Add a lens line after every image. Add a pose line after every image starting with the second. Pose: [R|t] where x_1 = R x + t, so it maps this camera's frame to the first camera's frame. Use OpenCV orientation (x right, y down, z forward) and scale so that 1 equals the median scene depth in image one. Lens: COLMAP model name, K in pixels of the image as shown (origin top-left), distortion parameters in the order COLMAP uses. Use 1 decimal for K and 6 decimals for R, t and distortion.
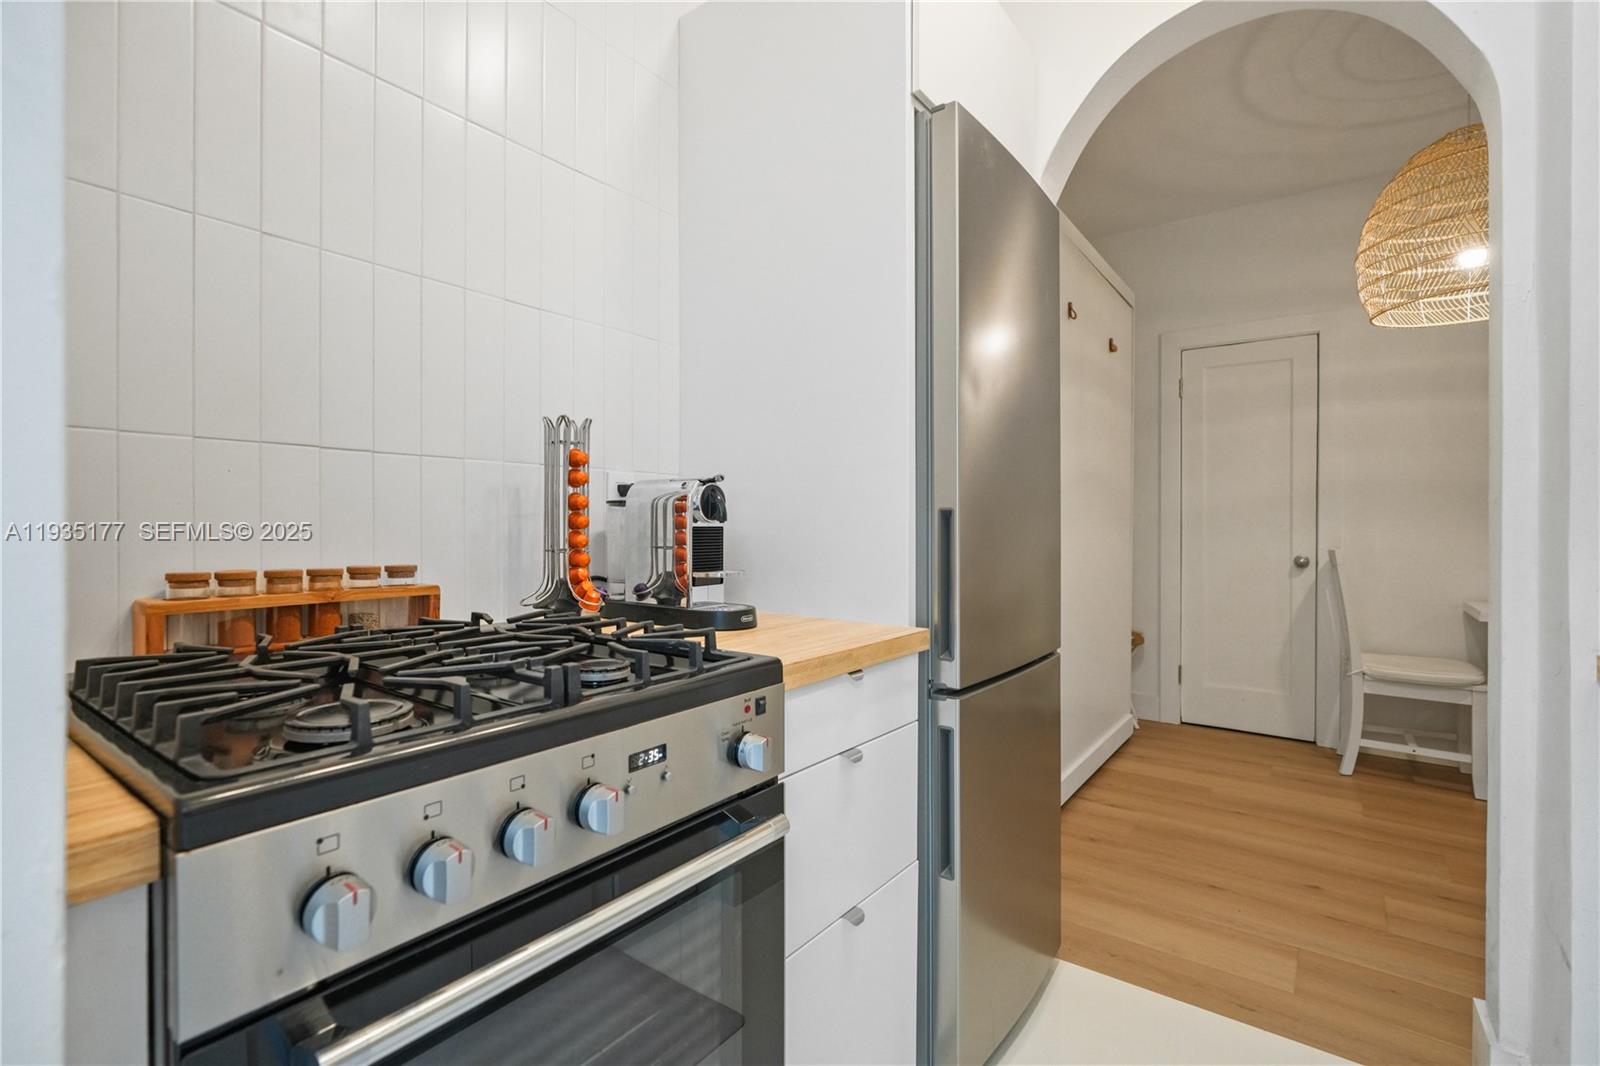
lens RADIAL K [[727.3, 0, 806.9], [0, 727.3, 528.1], [0, 0, 1]] dist [-0.000830, 0.000727]
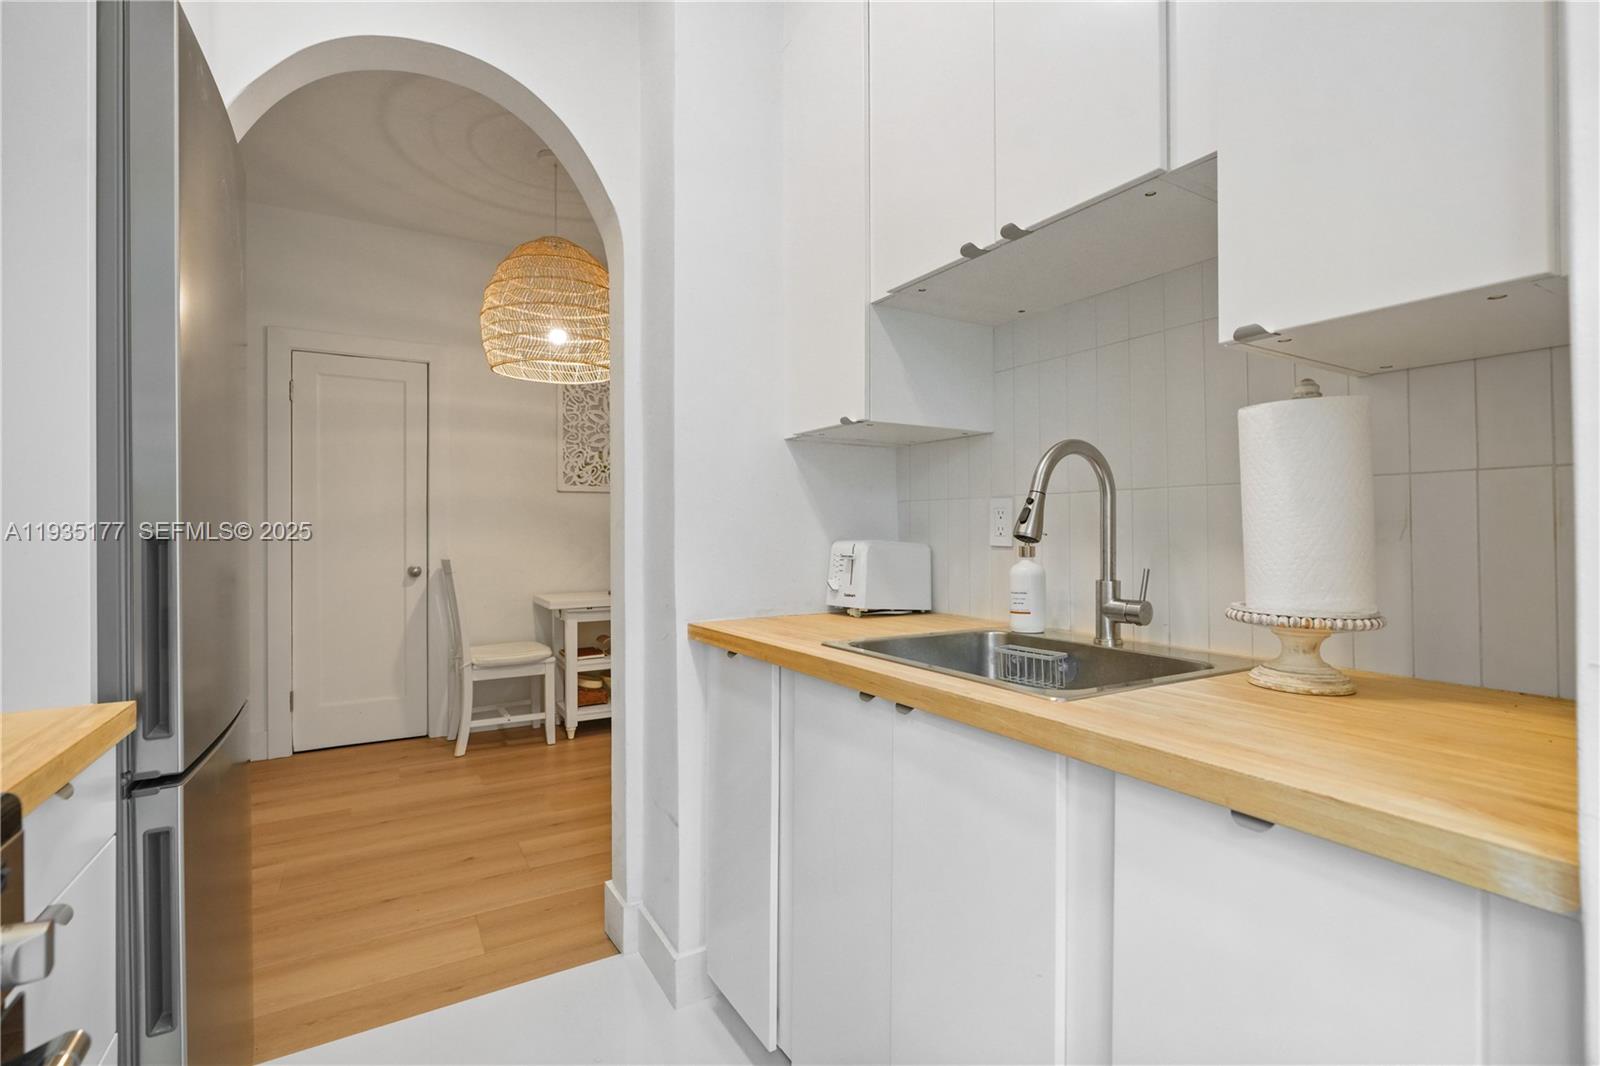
lens RADIAL K [[727.3, 0, 811.0], [0, 727.3, 529.1], [0, 0, 1]] dist [-0.000830, 0.000727]
pose [[0.398106, -0.004678, 0.917328, -0.092781], [0.013269, 0.999912, -0.000659, -0.009887], [-0.917244, 0.012434, 0.398133, 0.037208]]
